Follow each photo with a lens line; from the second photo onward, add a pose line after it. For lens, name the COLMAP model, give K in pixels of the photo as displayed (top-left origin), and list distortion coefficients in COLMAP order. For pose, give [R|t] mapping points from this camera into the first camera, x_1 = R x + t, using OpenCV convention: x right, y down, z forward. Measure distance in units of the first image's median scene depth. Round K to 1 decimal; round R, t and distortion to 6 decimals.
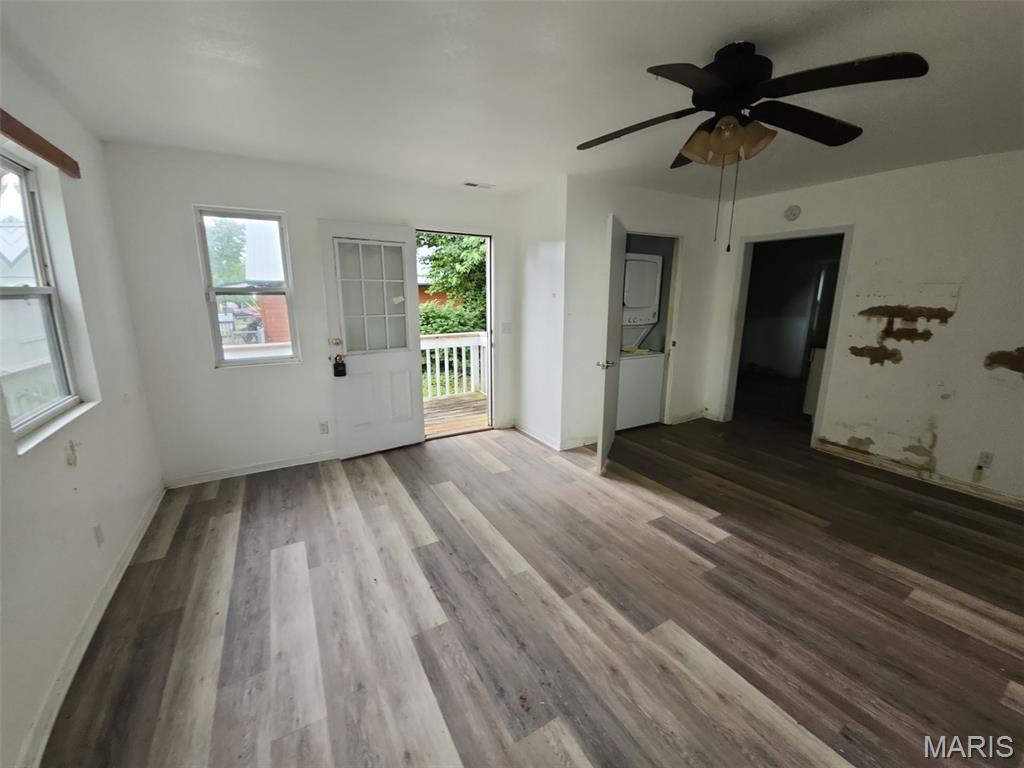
lens RADIAL K [[412.1, 0, 516.0], [0, 412.1, 383.8], [0, 0, 1]] dist [-0.002026, -0.000197]
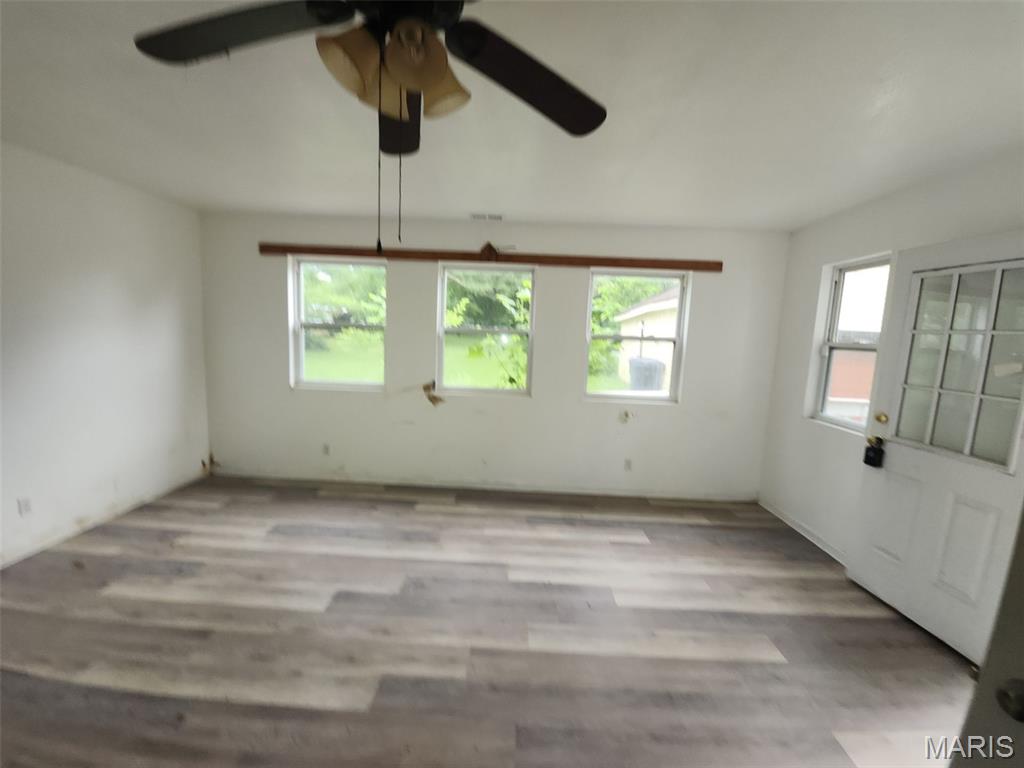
lens RADIAL K [[412.1, 0, 515.6], [0, 412.1, 380.9], [0, 0, 1]] dist [-0.002026, -0.000197]
pose [[-0.527654, 0.072587, -0.846352, 0.553820], [-0.229866, 0.946969, 0.224525, -0.199286], [0.817767, 0.313019, -0.482986, 0.913835]]
